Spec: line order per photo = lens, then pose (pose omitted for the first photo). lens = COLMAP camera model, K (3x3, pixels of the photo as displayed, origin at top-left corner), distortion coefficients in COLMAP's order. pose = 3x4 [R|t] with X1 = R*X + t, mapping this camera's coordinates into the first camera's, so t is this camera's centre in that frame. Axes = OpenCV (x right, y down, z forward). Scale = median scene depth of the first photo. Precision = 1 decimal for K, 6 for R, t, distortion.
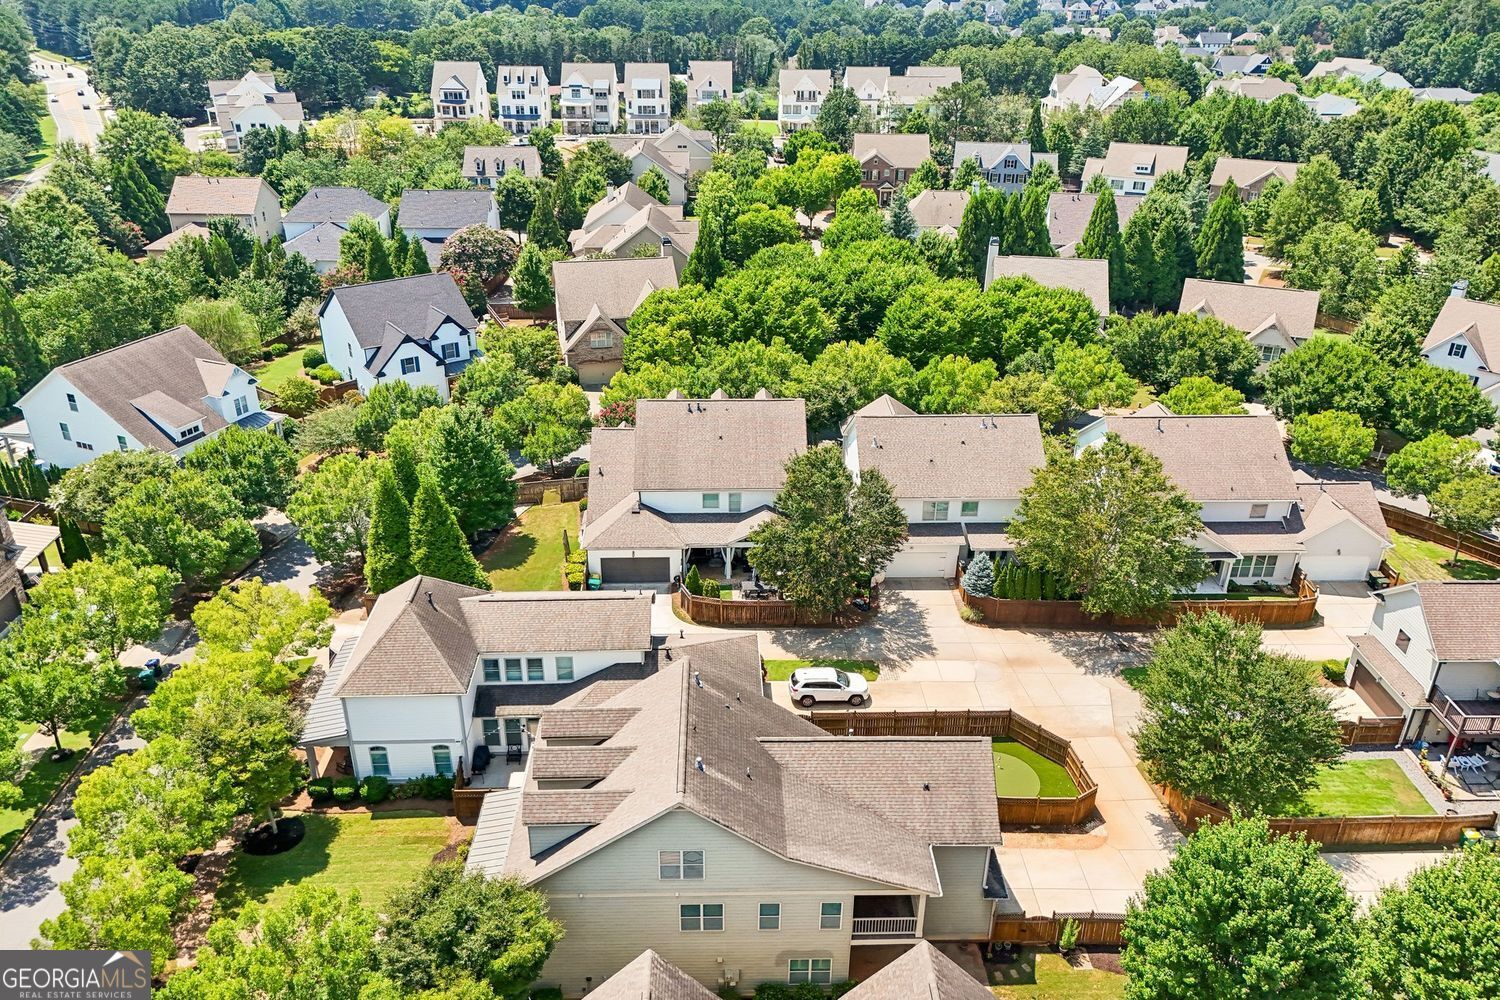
lens RADIAL K [[1109.7, 0, 750.0], [0, 1109.7, 500.0], [0, 0, 1]] dist [0.075782, -0.092876]
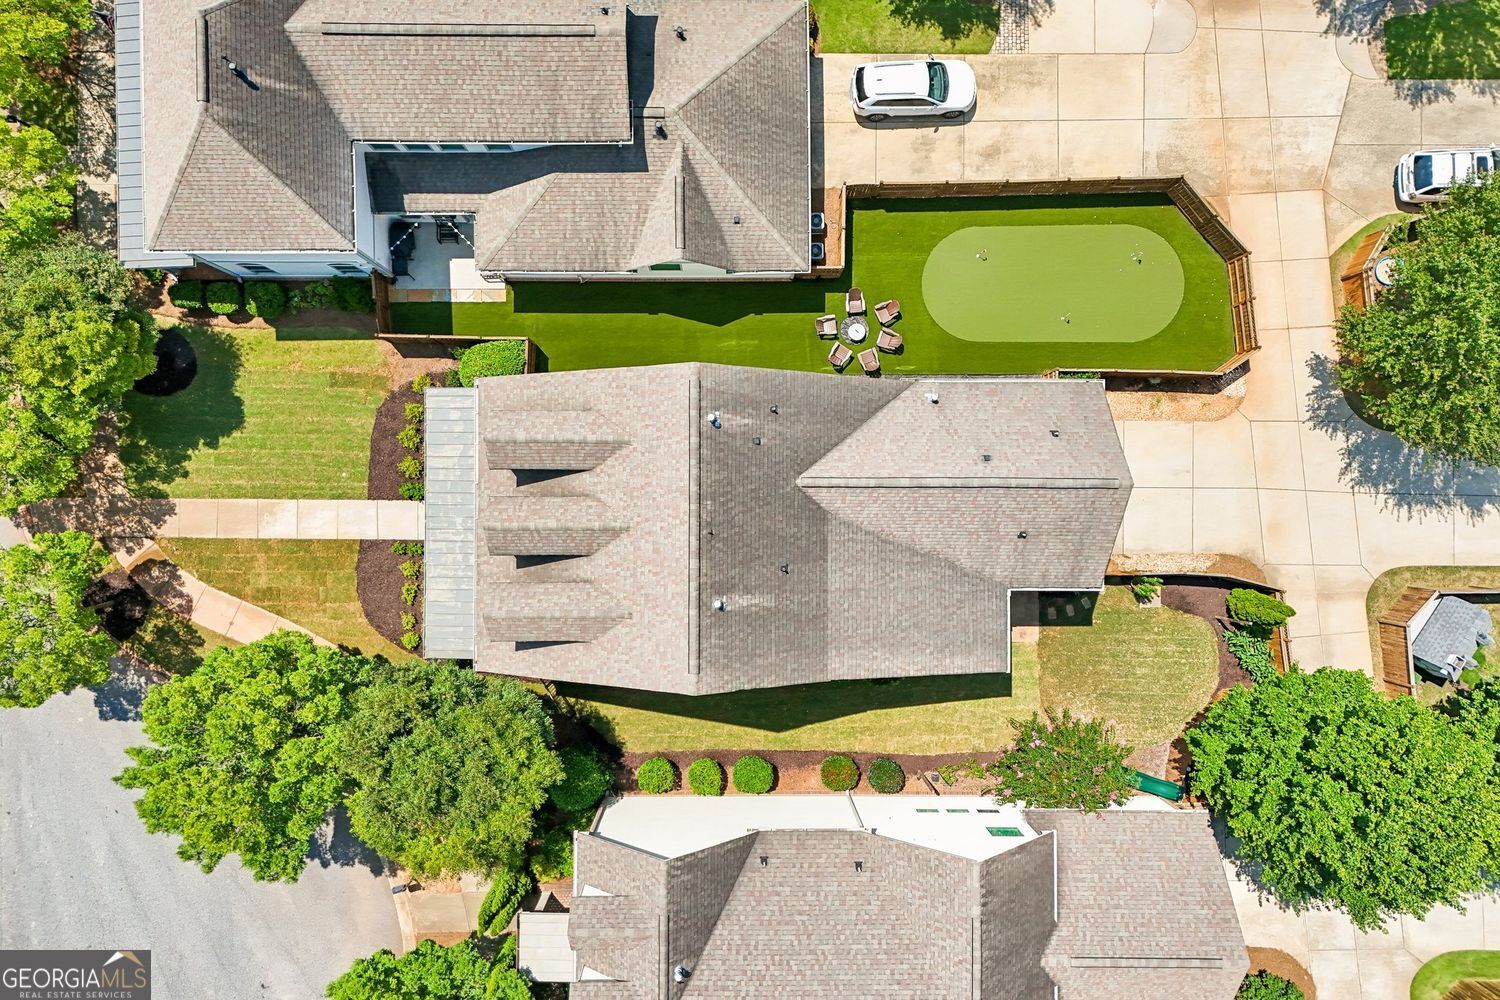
lens RADIAL K [[1109.7, 0, 750.0], [0, 1109.7, 500.0], [0, 0, 1]] dist [0.075782, -0.092876]
pose [[0.999523, 0.029190, 0.010133, -0.026806], [-0.022153, 0.448396, 0.893560, -0.354617], [0.021539, -0.893358, 0.448829, 0.591507]]
